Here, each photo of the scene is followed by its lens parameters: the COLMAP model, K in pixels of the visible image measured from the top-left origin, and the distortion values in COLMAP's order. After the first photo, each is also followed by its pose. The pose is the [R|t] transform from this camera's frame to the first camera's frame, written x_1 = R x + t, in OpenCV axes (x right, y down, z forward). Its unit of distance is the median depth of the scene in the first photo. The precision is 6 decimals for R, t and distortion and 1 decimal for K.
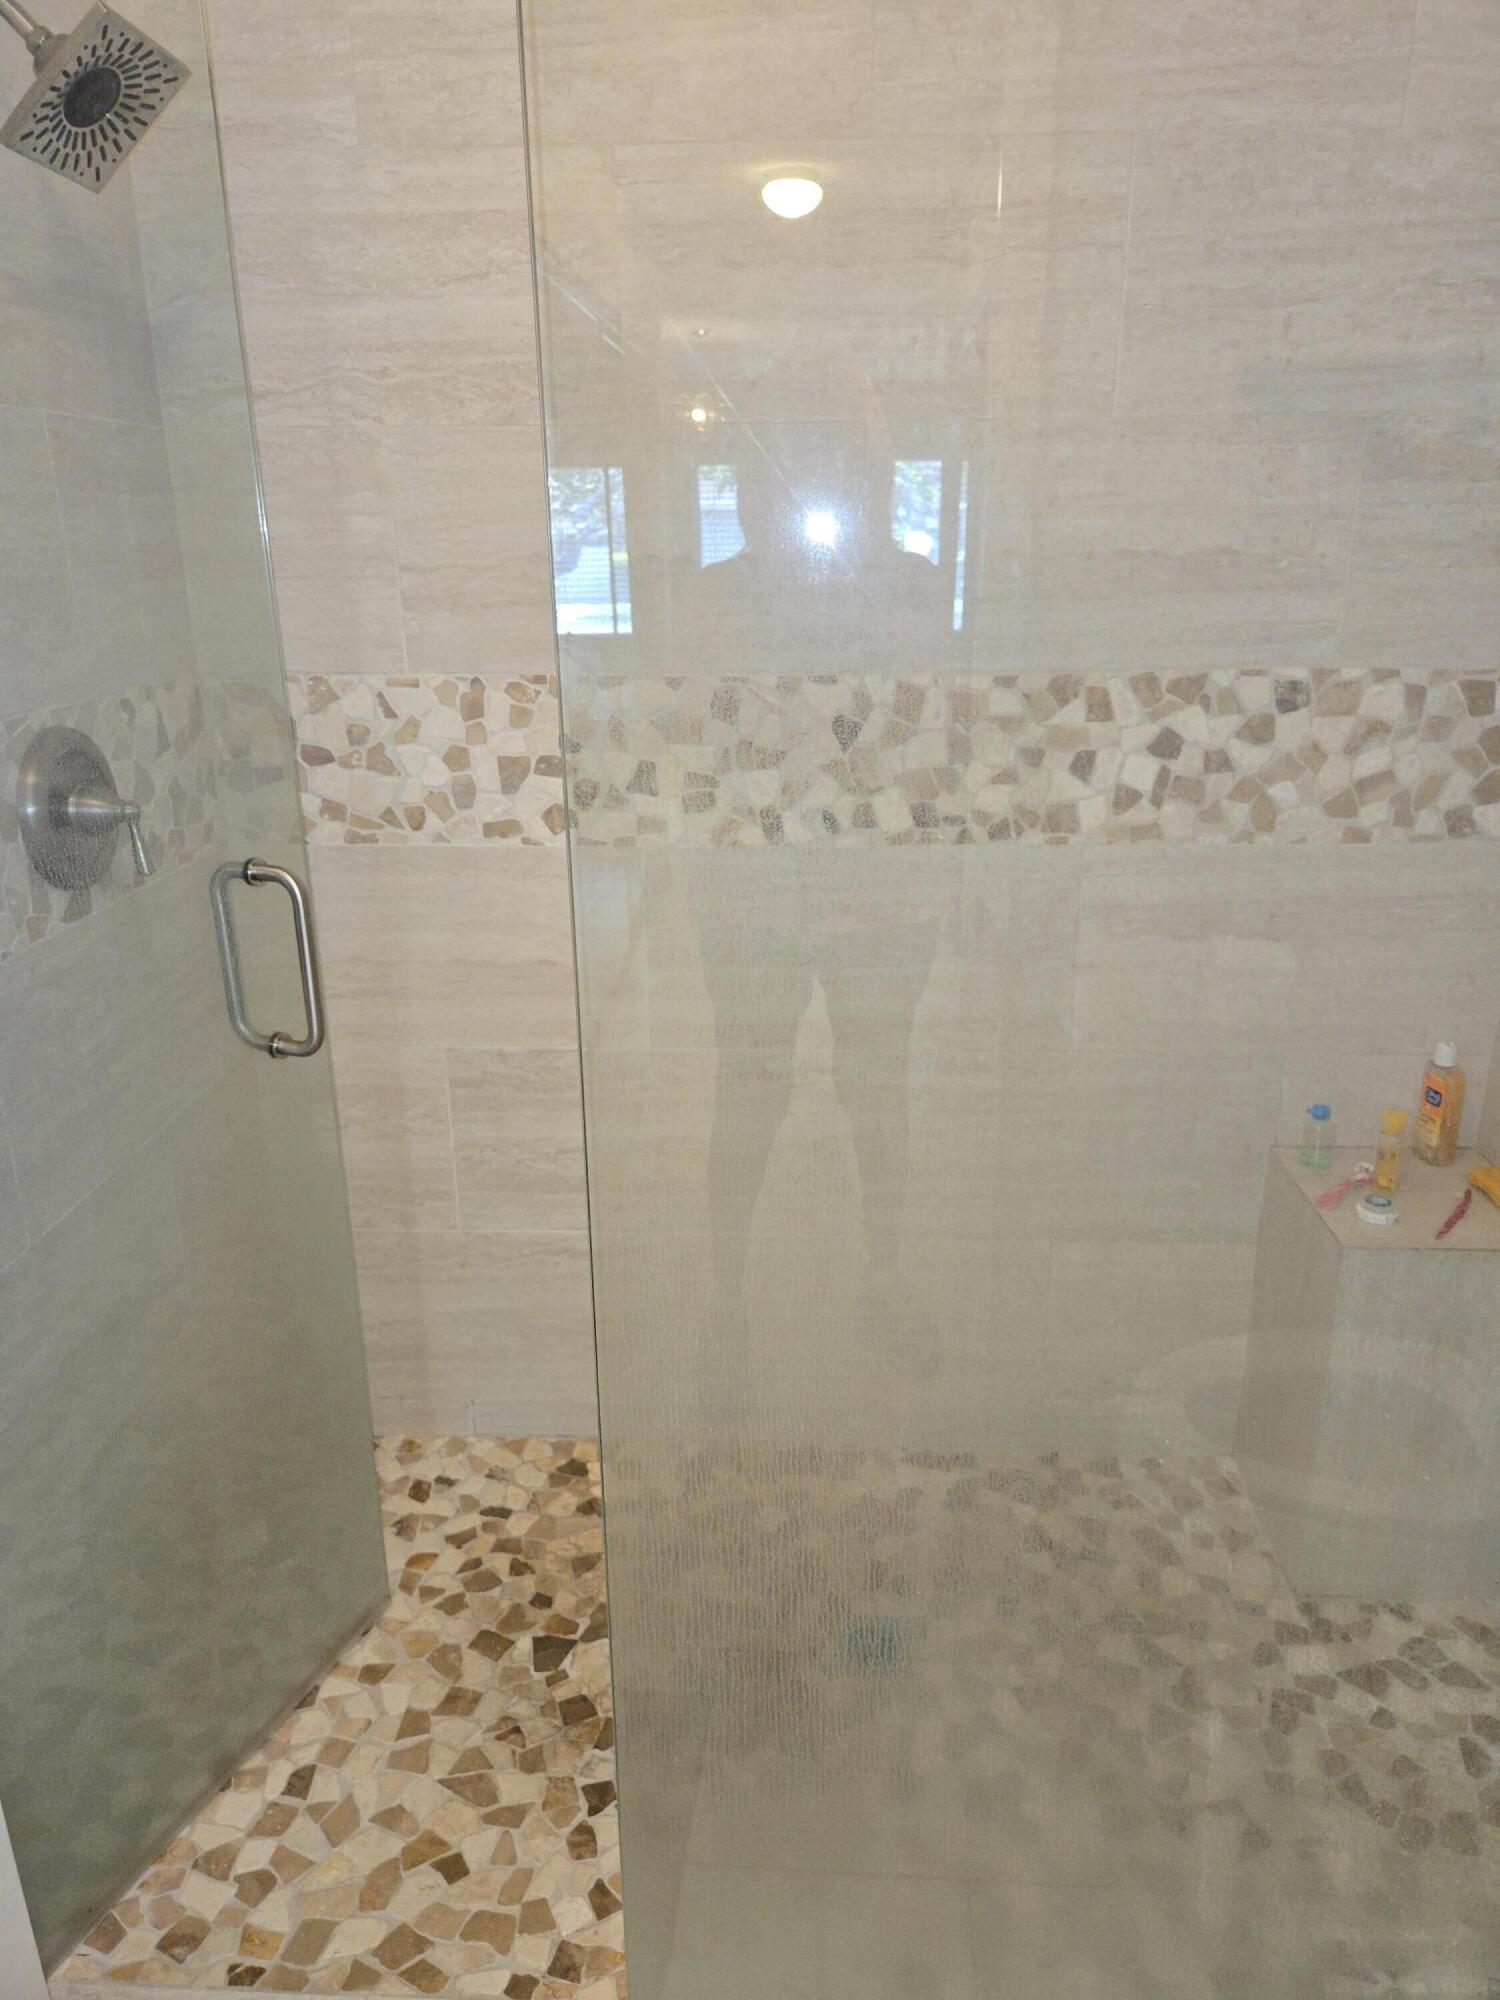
lens RADIAL K [[1317.6, 0, 743.9], [0, 1317.6, 1006.7], [0, 0, 1]] dist [0.077079, -0.064891]
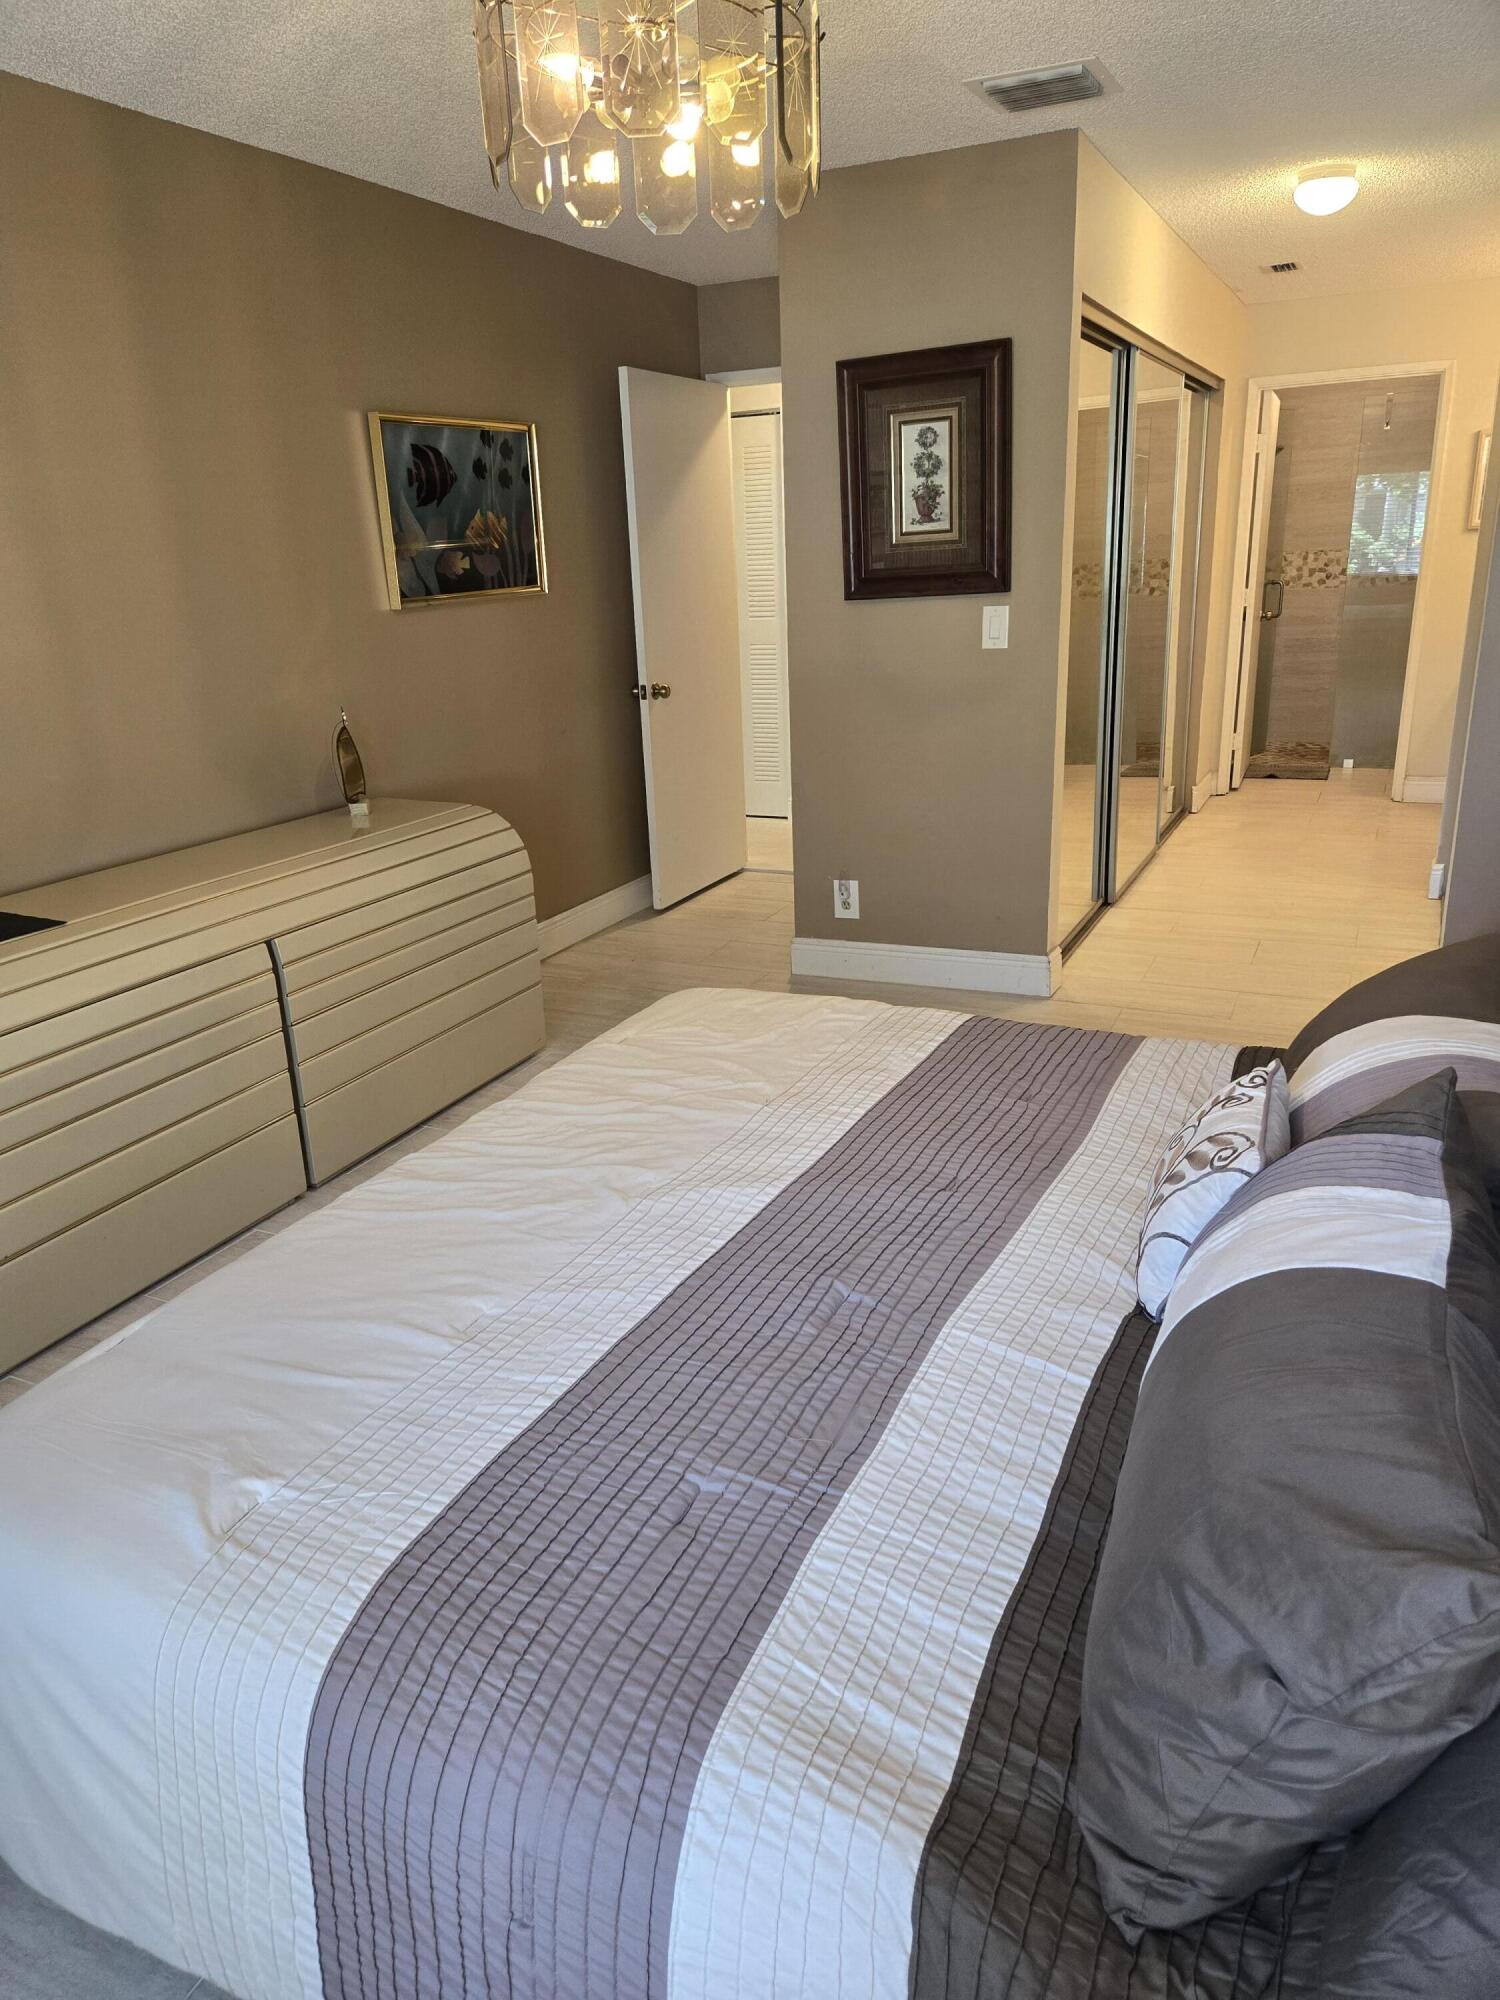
lens RADIAL K [[1334.4, 0, 760.7], [0, 1334.4, 994.3], [0, 0, 1]] dist [0.067903, -0.073383]
pose [[0.925527, 0.093323, -0.367003, -0.087670], [-0.095567, 0.995350, 0.012096, 1.418393], [0.366425, 0.023878, 0.930141, -4.060188]]
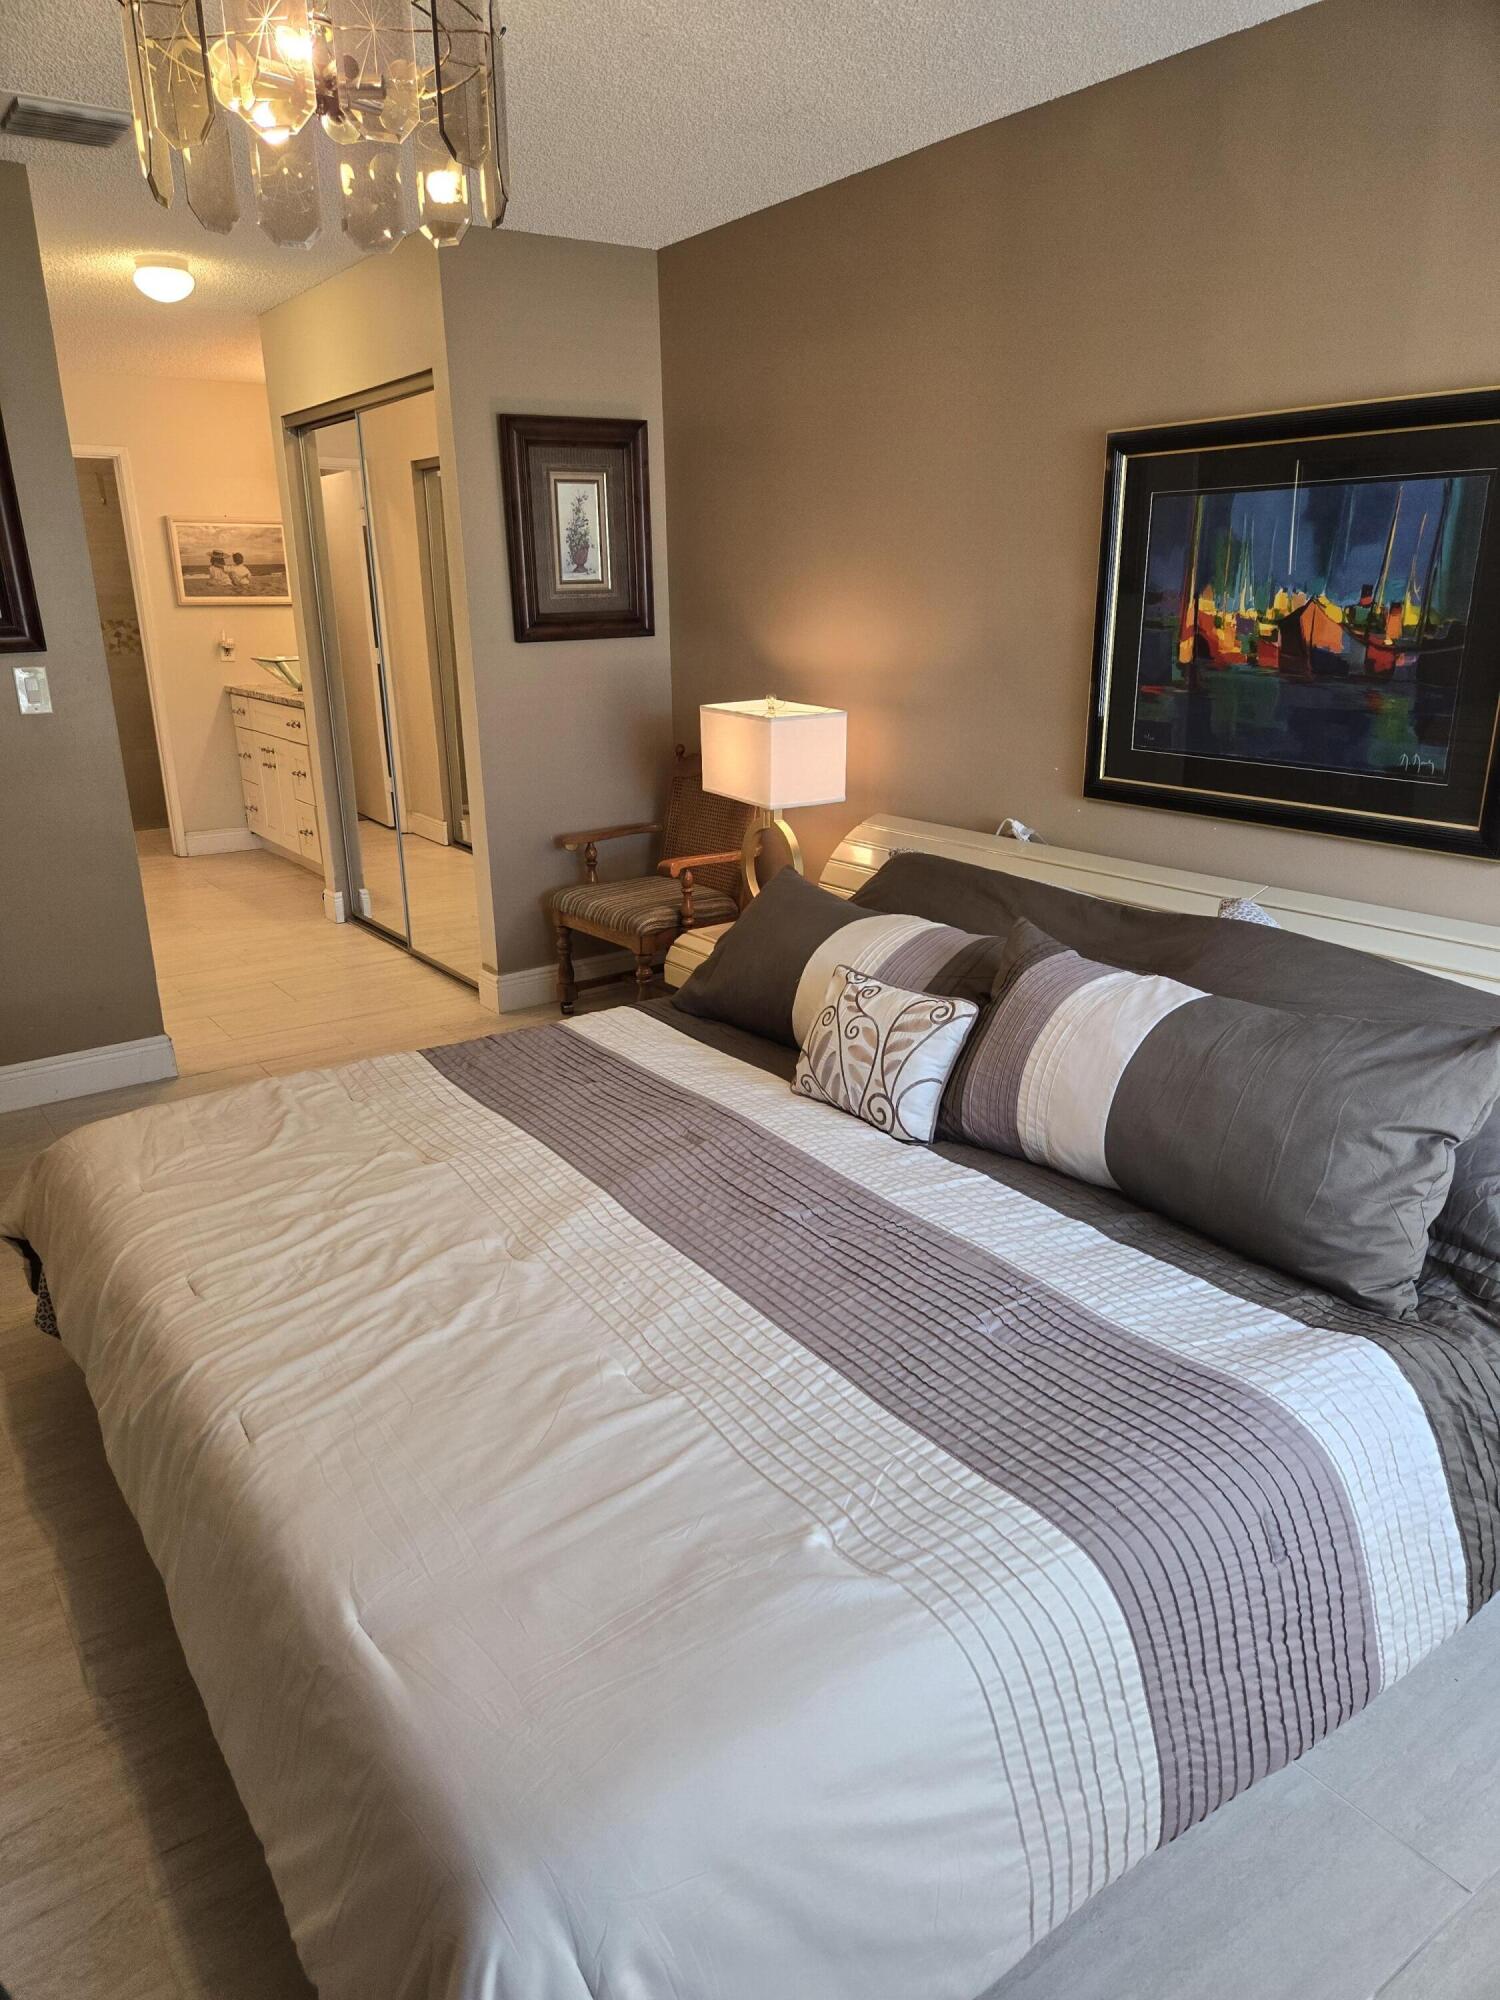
lens RADIAL K [[1317.6, 0, 743.9], [0, 1317.6, 1006.7], [0, 0, 1]] dist [0.077079, -0.064891]
pose [[0.782425, -0.189797, 0.593117, -1.020298], [0.212081, 0.976702, 0.032772, 1.417716], [-0.585519, 0.100148, 0.804449, -4.031958]]
